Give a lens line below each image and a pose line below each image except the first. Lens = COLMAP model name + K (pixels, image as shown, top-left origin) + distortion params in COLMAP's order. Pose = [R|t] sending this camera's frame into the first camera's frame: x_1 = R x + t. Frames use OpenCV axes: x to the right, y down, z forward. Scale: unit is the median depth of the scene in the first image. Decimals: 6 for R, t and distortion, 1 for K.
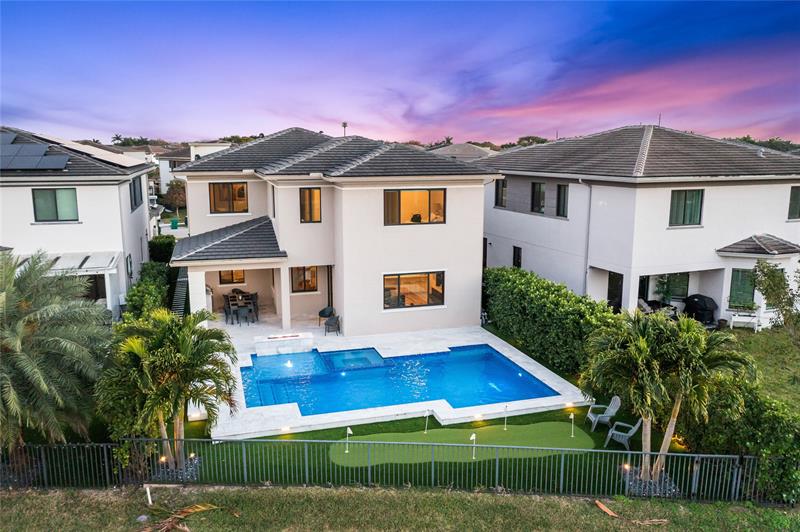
lens RADIAL K [[631.7, 0, 400.0], [0, 631.7, 266.0], [0, 0, 1]] dist [-0.007380, 0.001995]
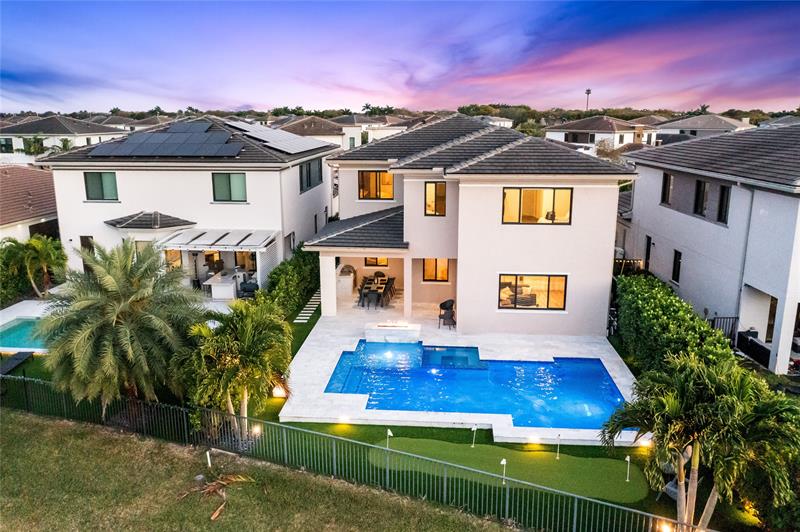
lens RADIAL K [[638.5, 0, 400.0], [0, 638.5, 266.0], [0, 0, 1]] dist [-0.001839, 0.002129]
pose [[0.929841, 0.083435, -0.358378, 0.186313], [-0.065882, 0.995965, 0.060938, -0.049175], [0.362017, -0.033052, 0.931586, 0.024943]]
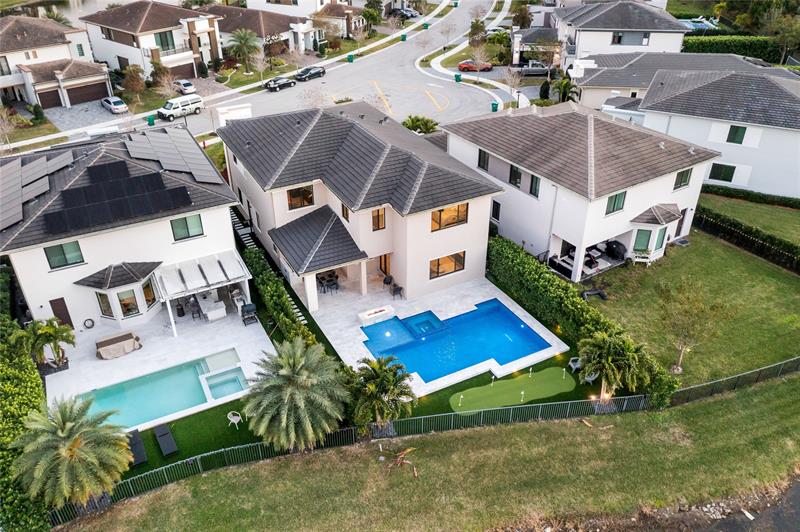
lens RADIAL K [[638.5, 0, 400.0], [0, 638.5, 266.0], [0, 0, 1]] dist [-0.001839, 0.002129]
pose [[0.980599, -0.105093, 0.165471, -0.360048], [0.036923, 0.928054, 0.370612, -0.559903], [-0.192515, -0.357312, 0.913929, -0.417262]]
